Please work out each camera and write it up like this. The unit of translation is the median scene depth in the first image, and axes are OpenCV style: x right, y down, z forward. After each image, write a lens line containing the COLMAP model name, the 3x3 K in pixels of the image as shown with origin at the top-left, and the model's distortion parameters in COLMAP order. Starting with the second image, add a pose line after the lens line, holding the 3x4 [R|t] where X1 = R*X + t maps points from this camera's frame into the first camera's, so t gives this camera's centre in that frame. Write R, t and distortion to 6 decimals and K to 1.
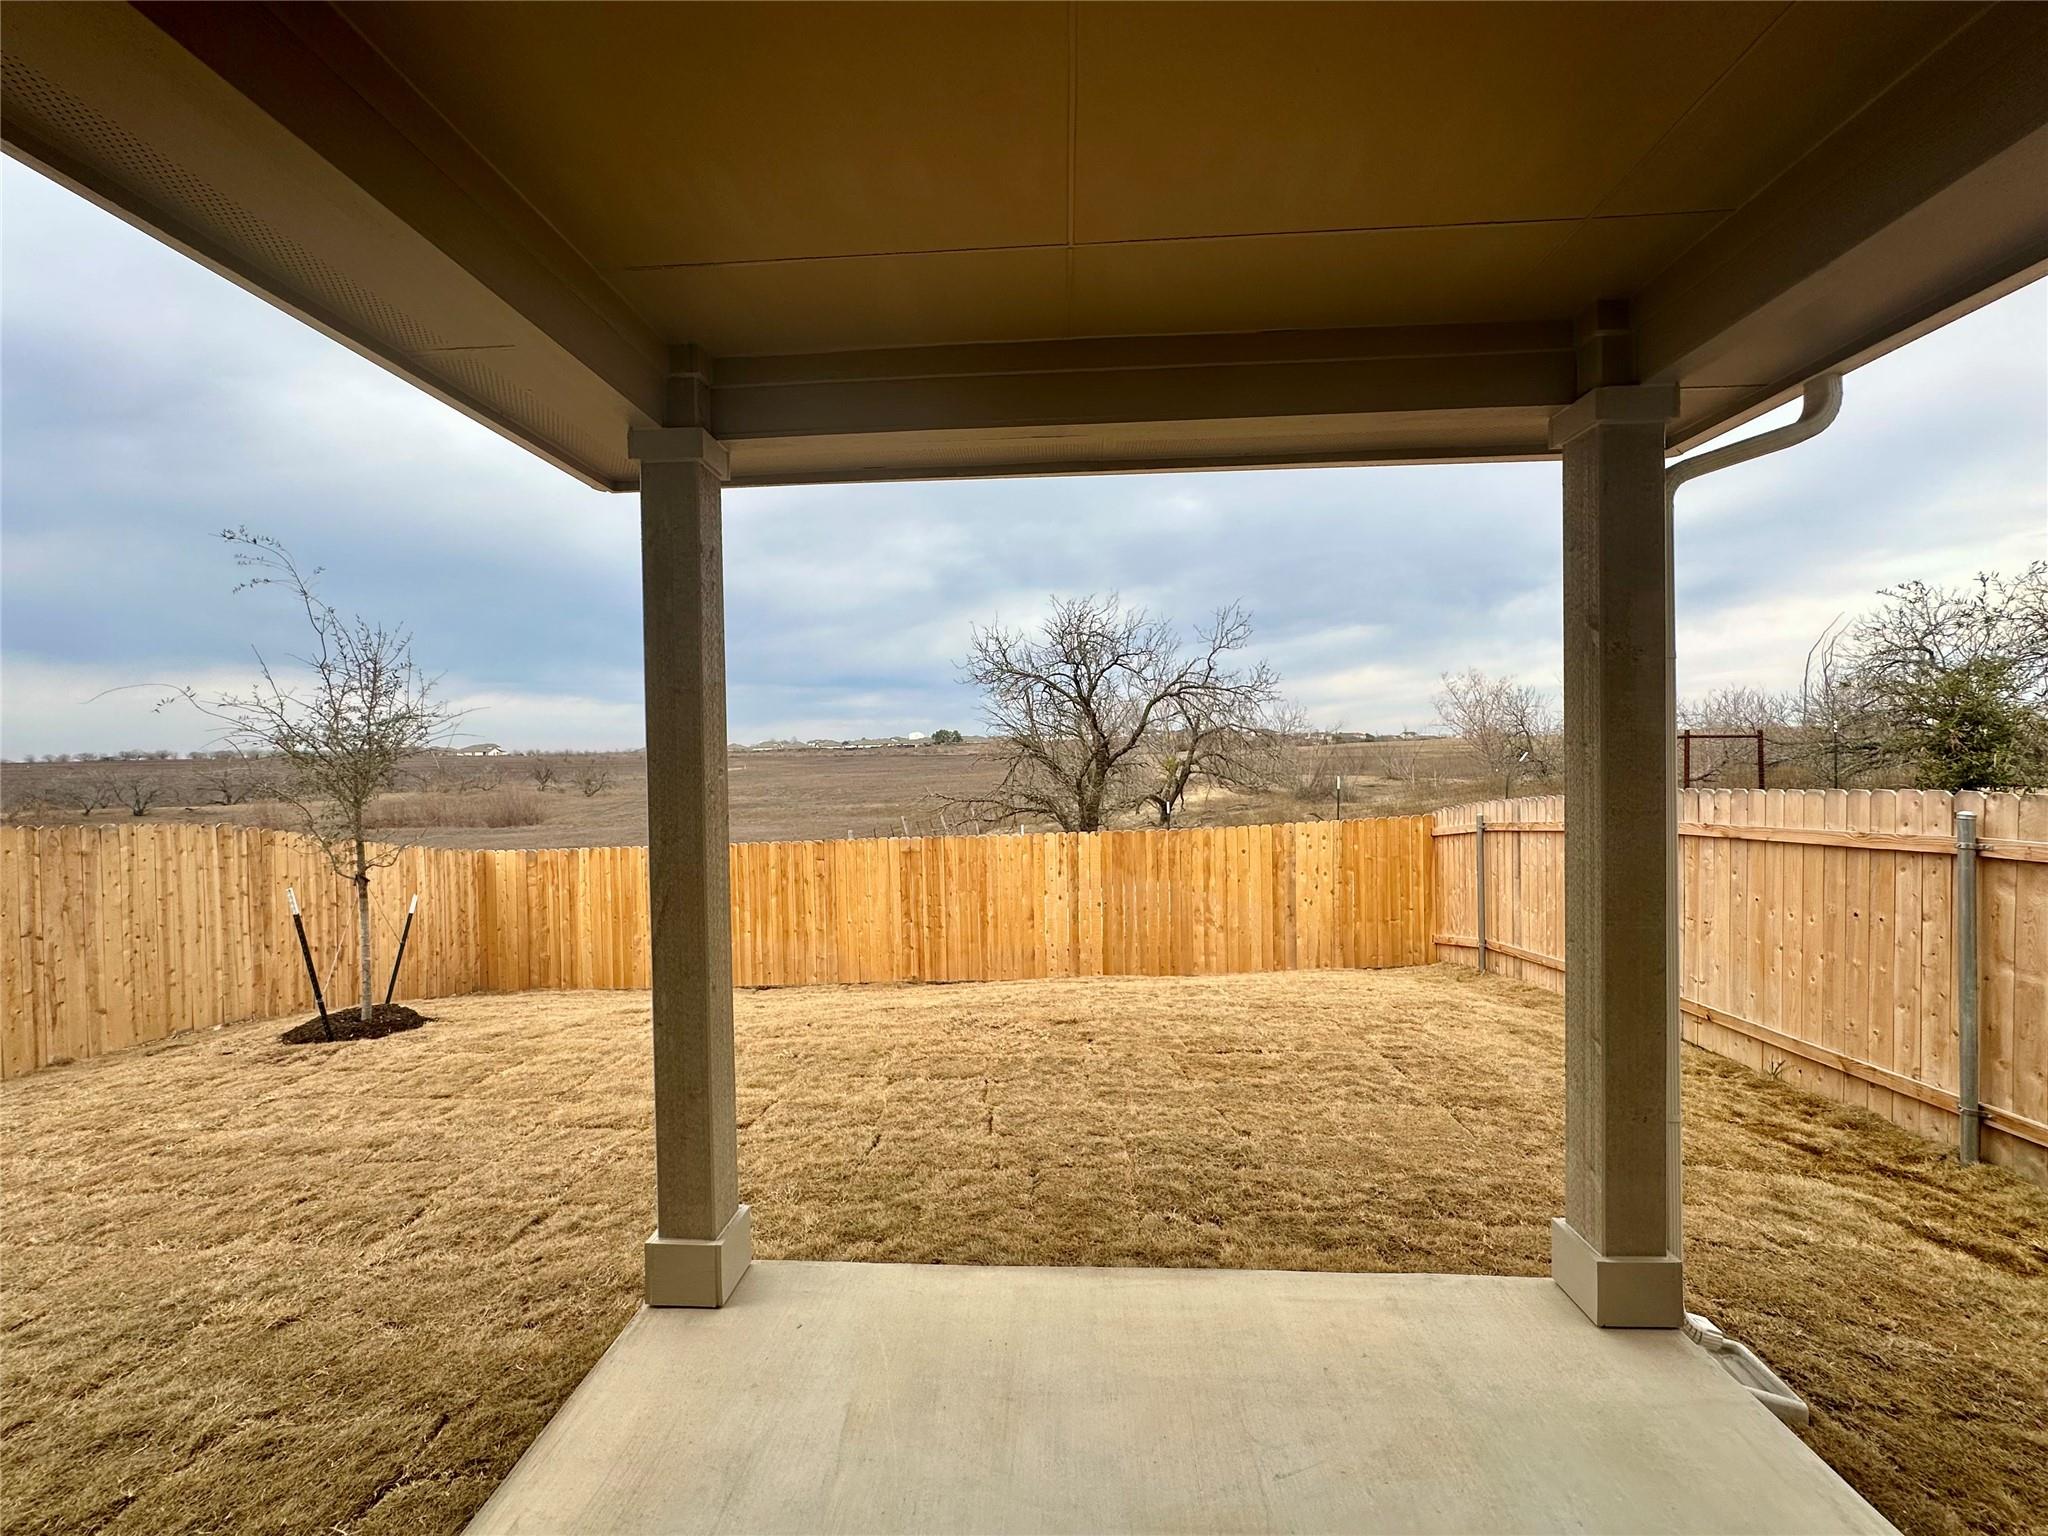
lens RADIAL K [[823.7, 0, 1024.0], [0, 823.7, 768.0], [0, 0, 1]] dist [-0.003354, -0.000147]
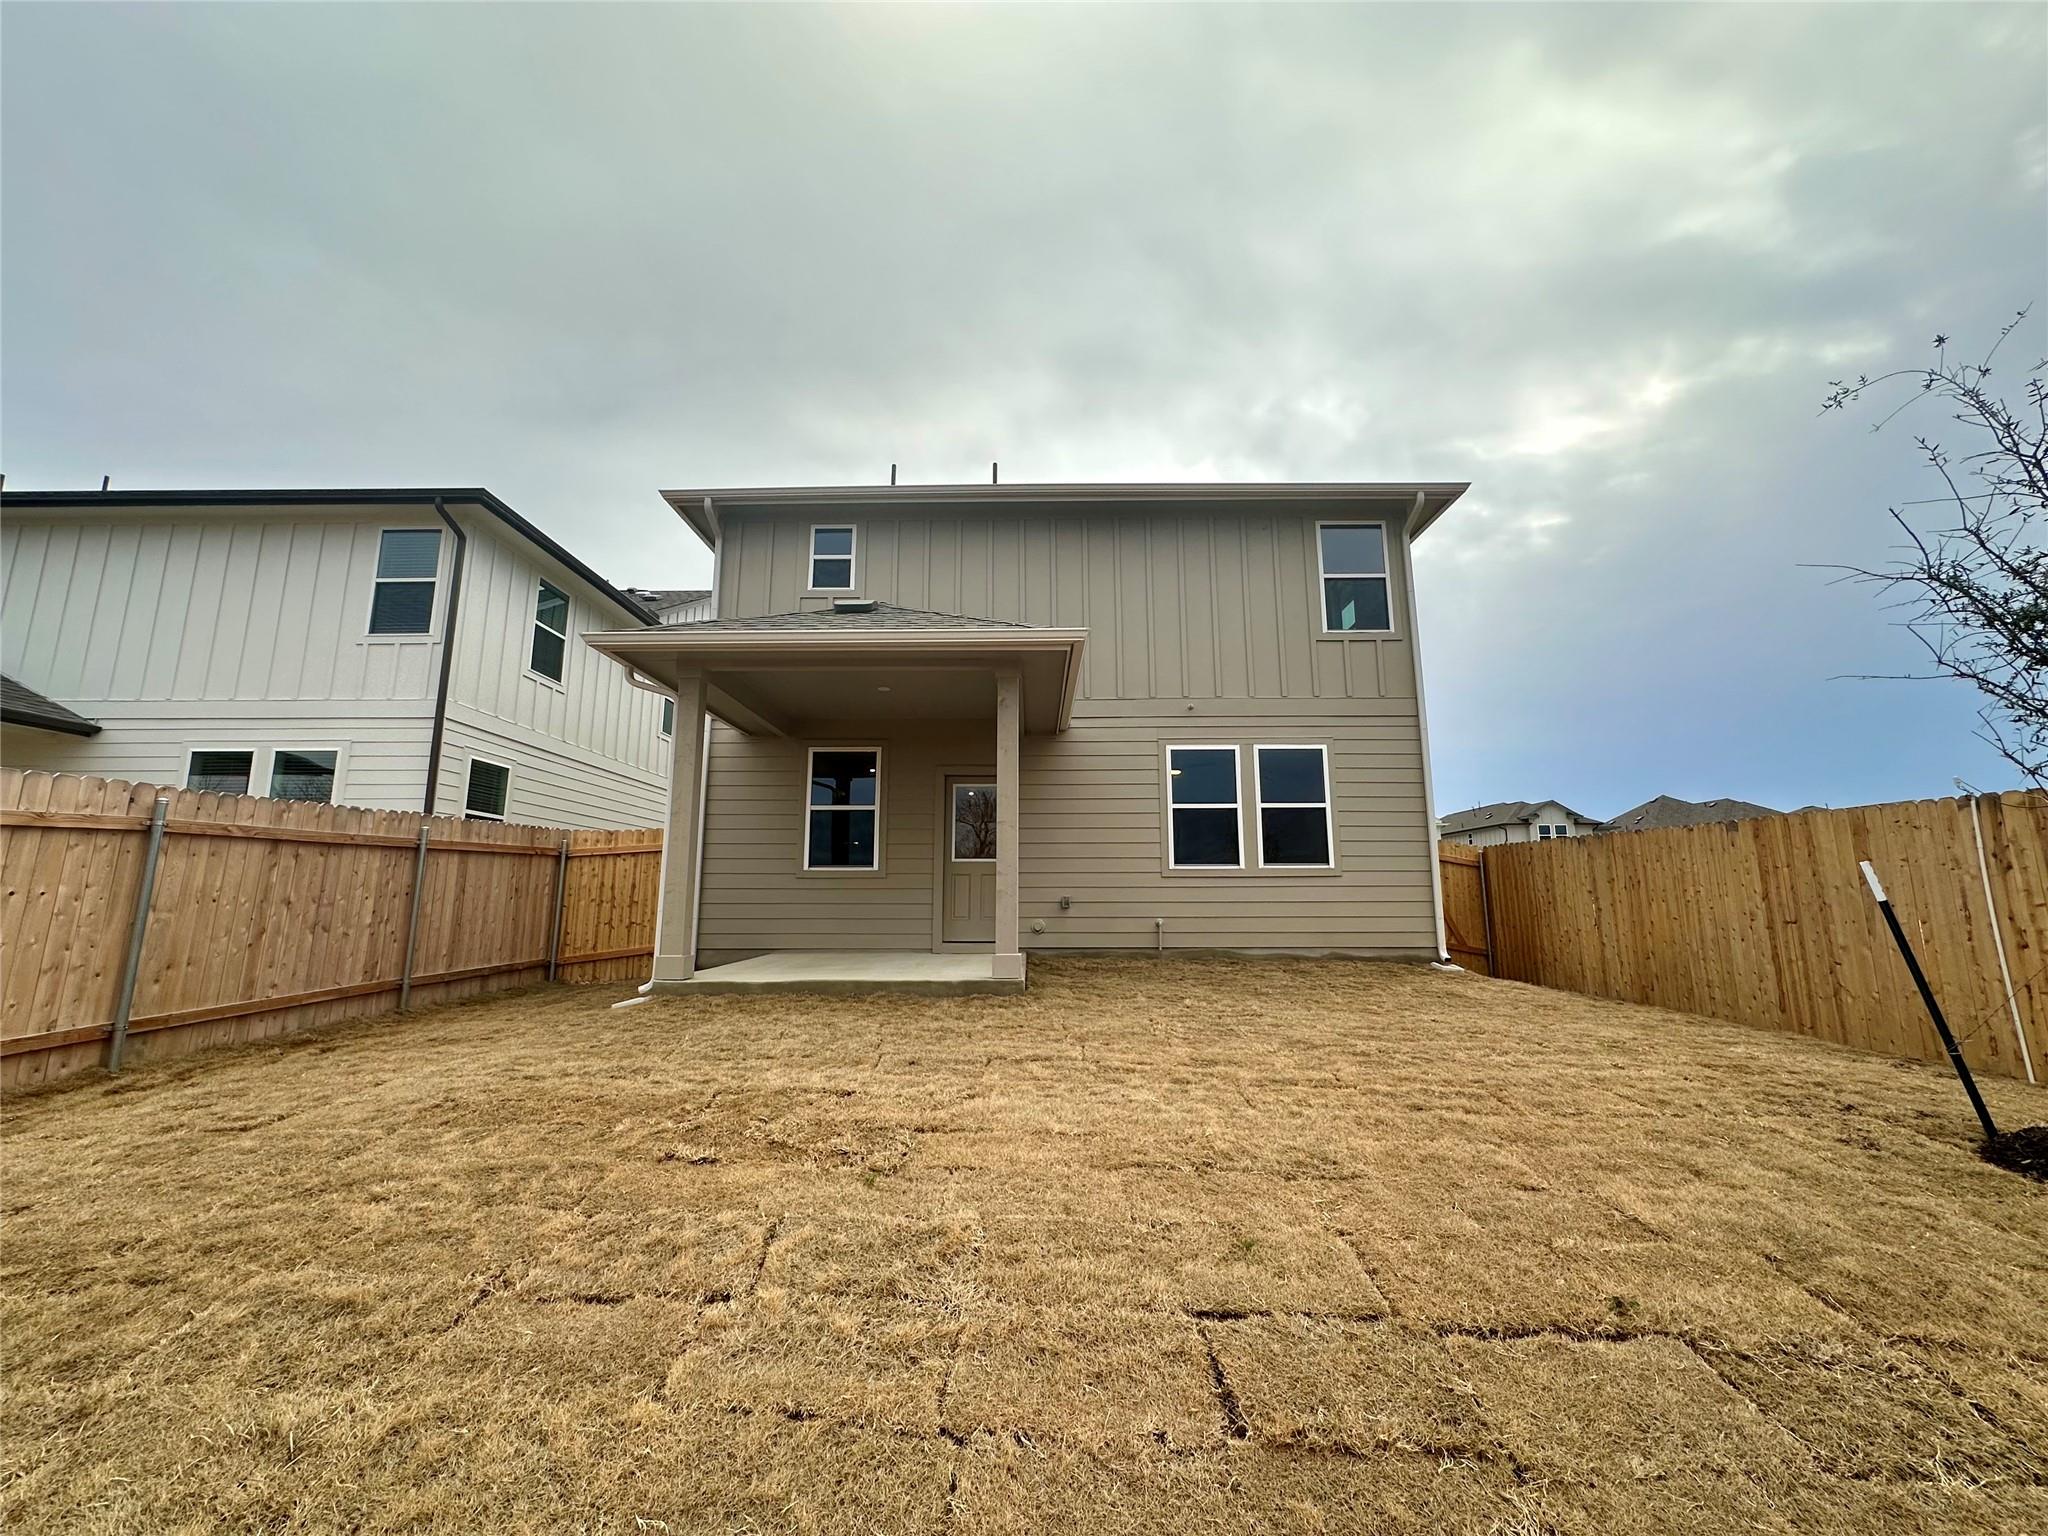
lens RADIAL K [[835.7, 0, 1024.0], [0, 835.7, 768.0], [0, 0, 1]] dist [0.004675, 0.000025]
pose [[-0.998932, 0.011306, -0.044805, -0.078053], [0.017728, 0.989177, -0.145652, 0.091316], [0.042673, -0.146291, -0.988321, 0.971108]]
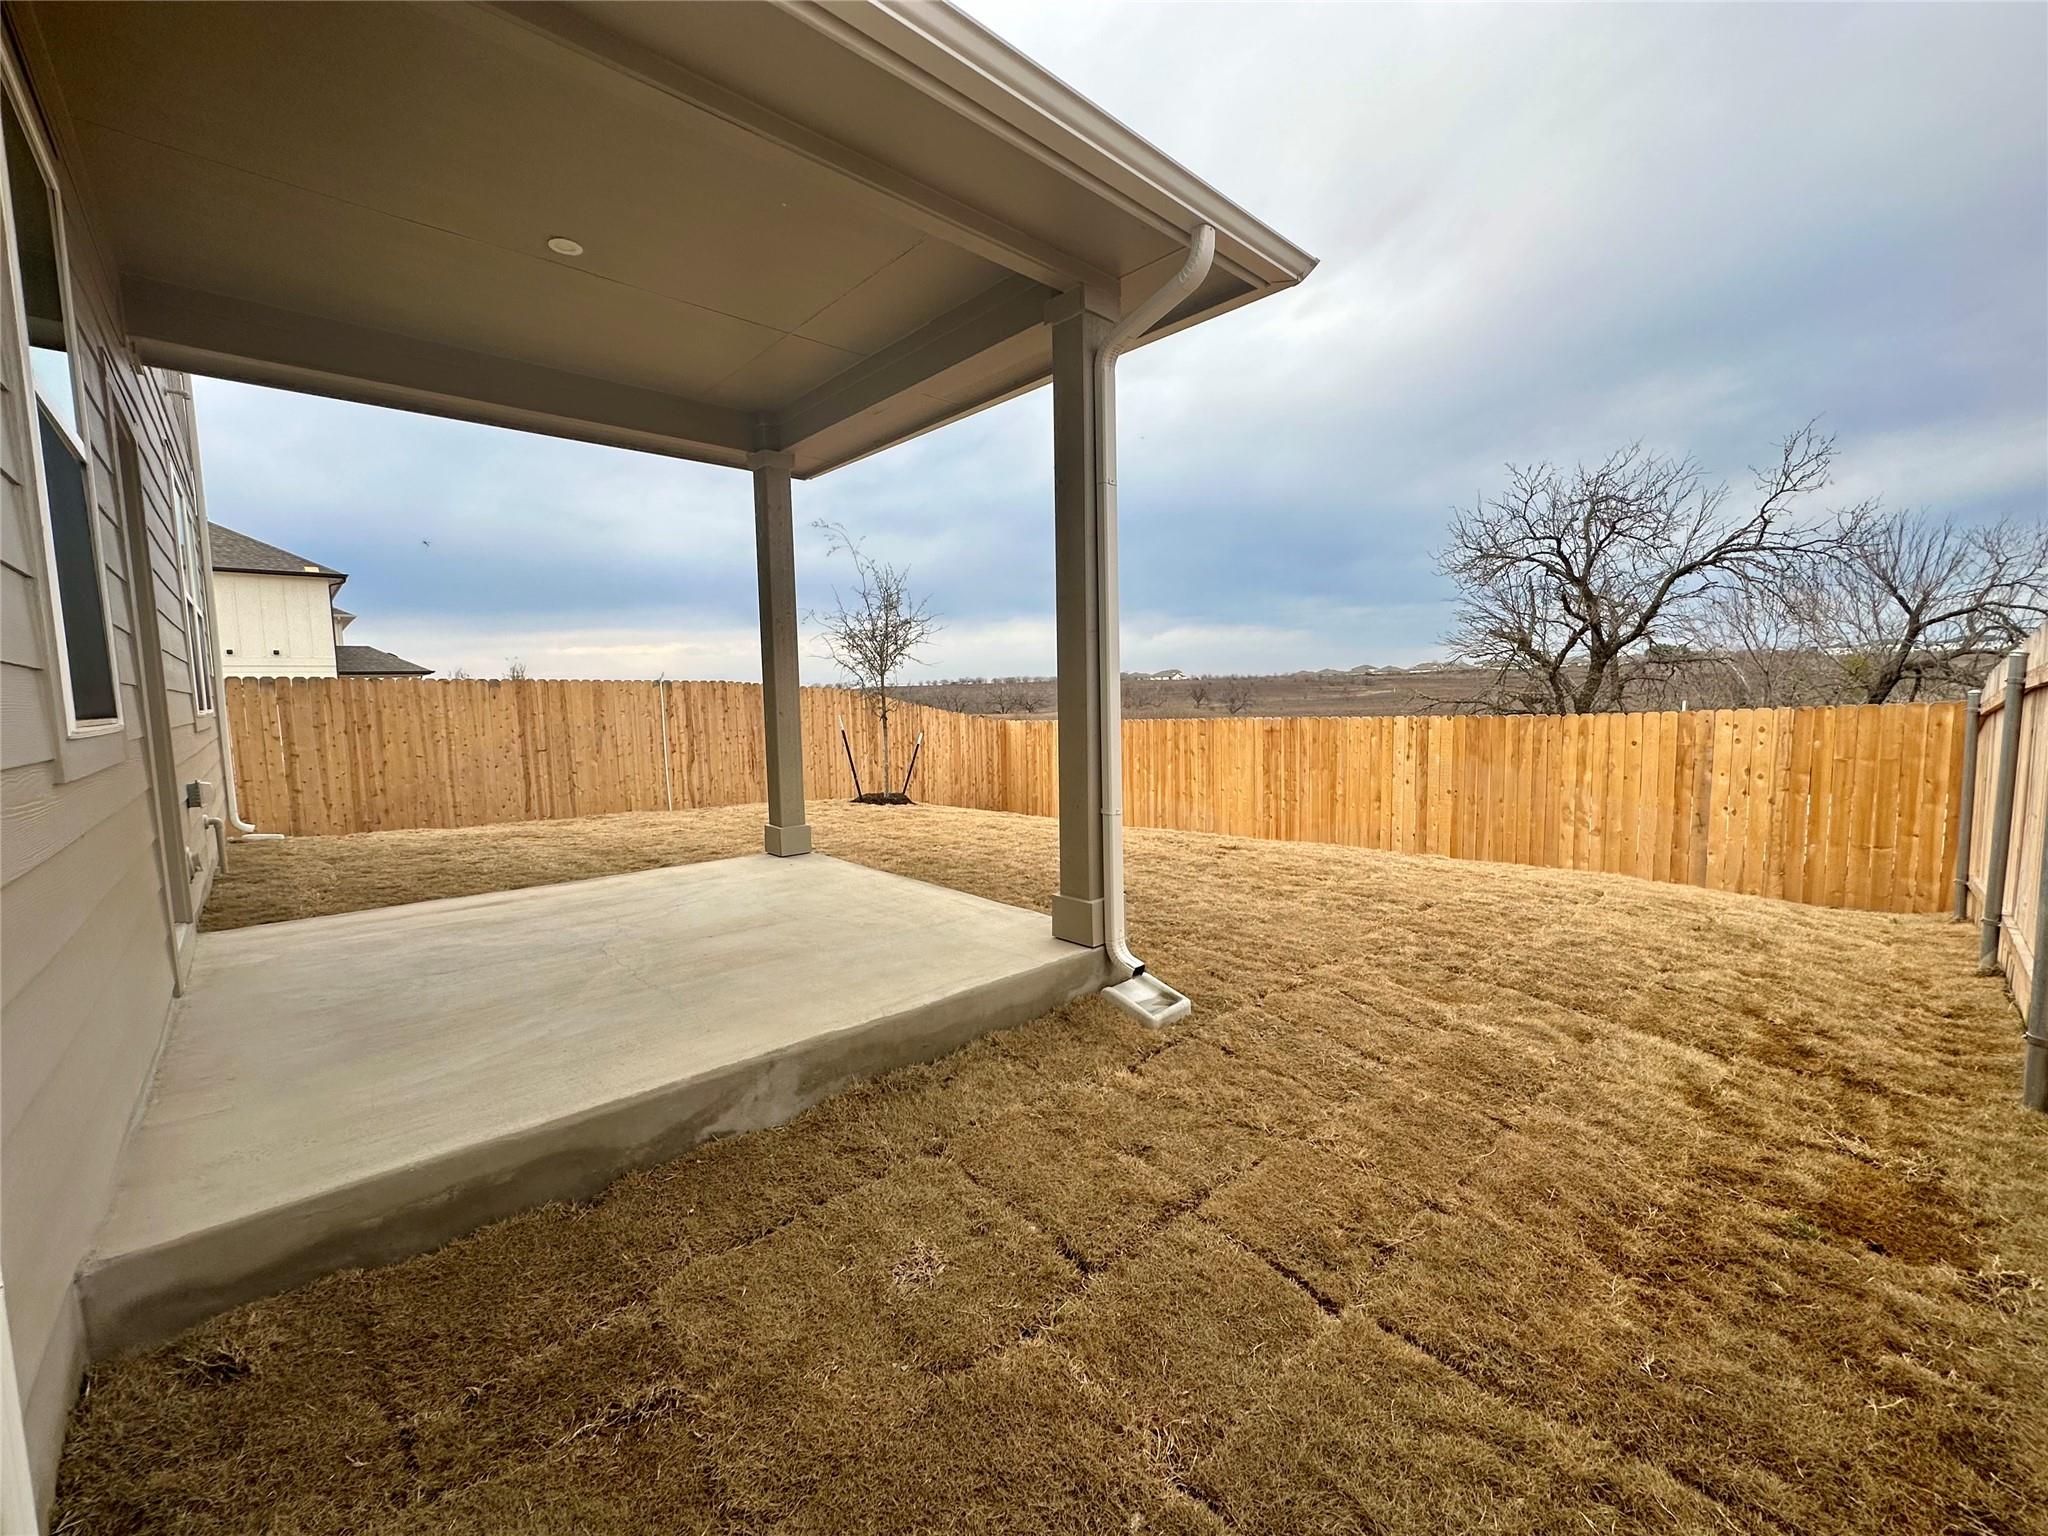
lens RADIAL K [[823.7, 0, 1024.0], [0, 823.7, 768.0], [0, 0, 1]] dist [-0.003354, -0.000147]
pose [[0.721577, 0.067443, -0.689041, 0.395879], [-0.004291, 0.995661, 0.092960, 0.051465], [0.692321, -0.064121, 0.718735, -0.030016]]
